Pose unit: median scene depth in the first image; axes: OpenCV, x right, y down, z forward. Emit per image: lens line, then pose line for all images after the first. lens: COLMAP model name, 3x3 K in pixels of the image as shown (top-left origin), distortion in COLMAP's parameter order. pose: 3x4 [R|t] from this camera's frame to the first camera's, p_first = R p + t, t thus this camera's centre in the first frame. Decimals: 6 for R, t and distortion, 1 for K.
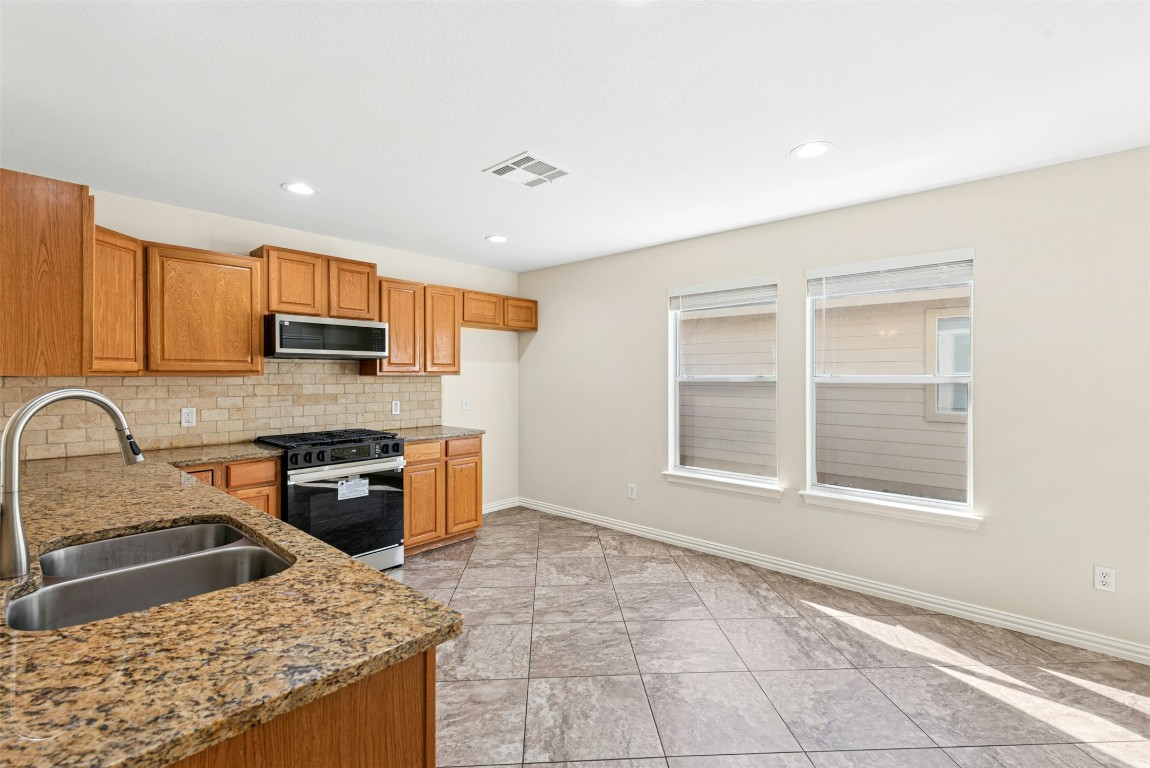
lens RADIAL K [[510.6, 0, 580.1], [0, 510.6, 379.1], [0, 0, 1]] dist [0.002501, -0.006887]
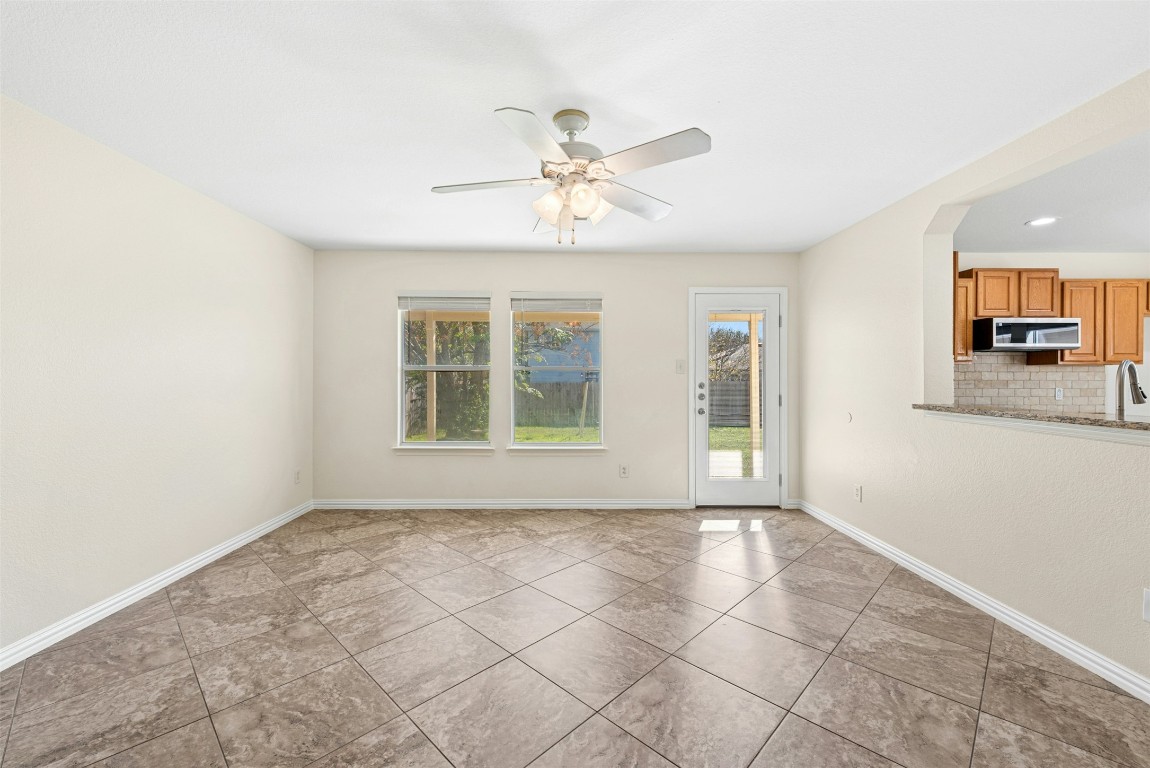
lens RADIAL K [[466.6, 0, 579.1], [0, 466.6, 377.3], [0, 0, 1]] dist [0.012244, -0.005171]
pose [[0.673407, 0.002324, -0.739268, -0.350199], [-0.006183, 0.999978, -0.002488, 0.032563], [0.739246, 0.006247, 0.673407, -0.539629]]
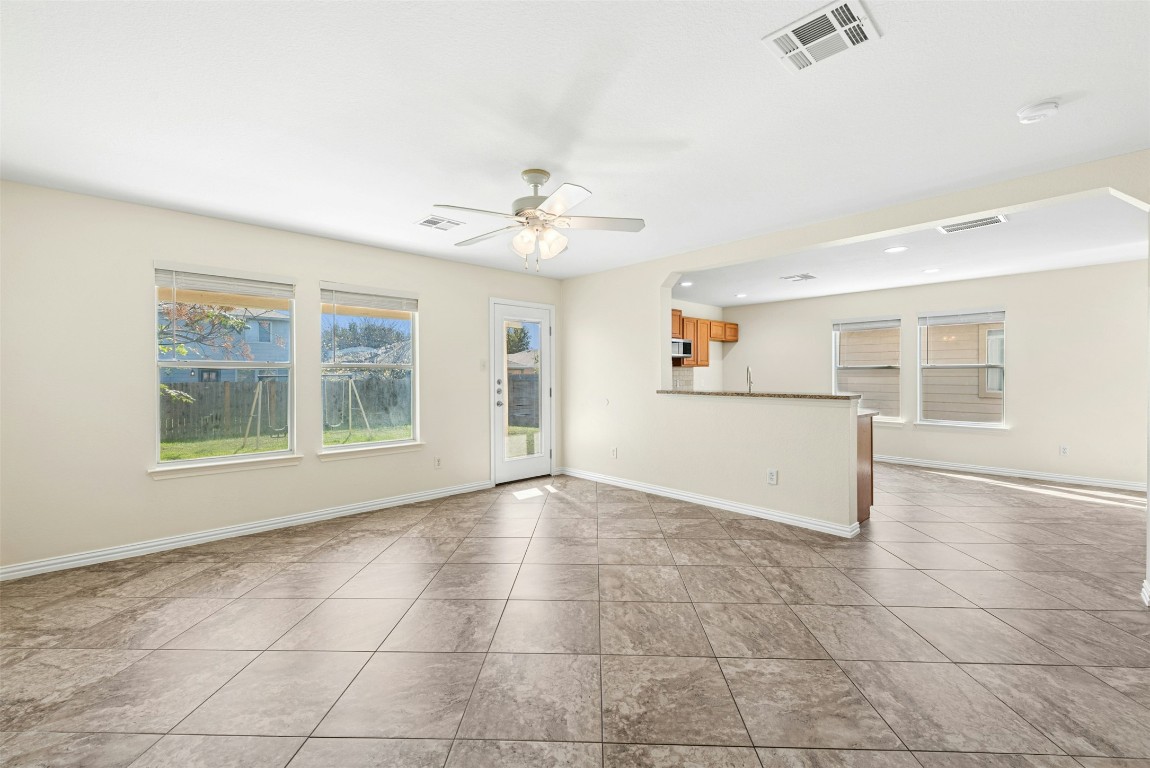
lens RADIAL K [[484.0, 0, 575.6], [0, 484.0, 373.2], [0, 0, 1]] dist [0.015445, -0.006040]
pose [[0.996053, -0.002182, -0.088734, -0.657150], [0.001424, 0.999962, -0.008596, 0.035811], [0.088750, 0.008436, 0.996018, -0.931427]]
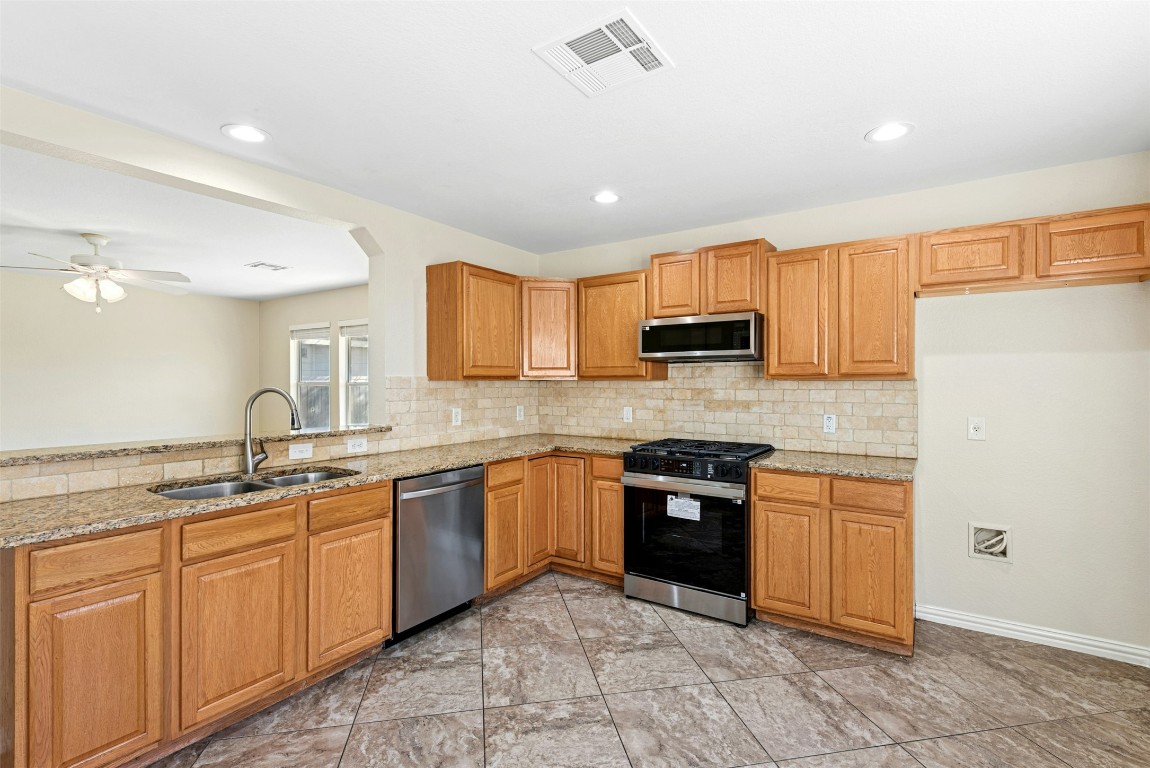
lens RADIAL K [[530.3, 0, 577.7], [0, 530.3, 386.0], [0, 0, 1]] dist [0.000992, -0.000783]
pose [[0.128551, 0.009005, -0.991662, 0.388867], [-0.004954, 0.999952, 0.008438, -0.002272], [0.991691, 0.003828, 0.128589, 0.622404]]
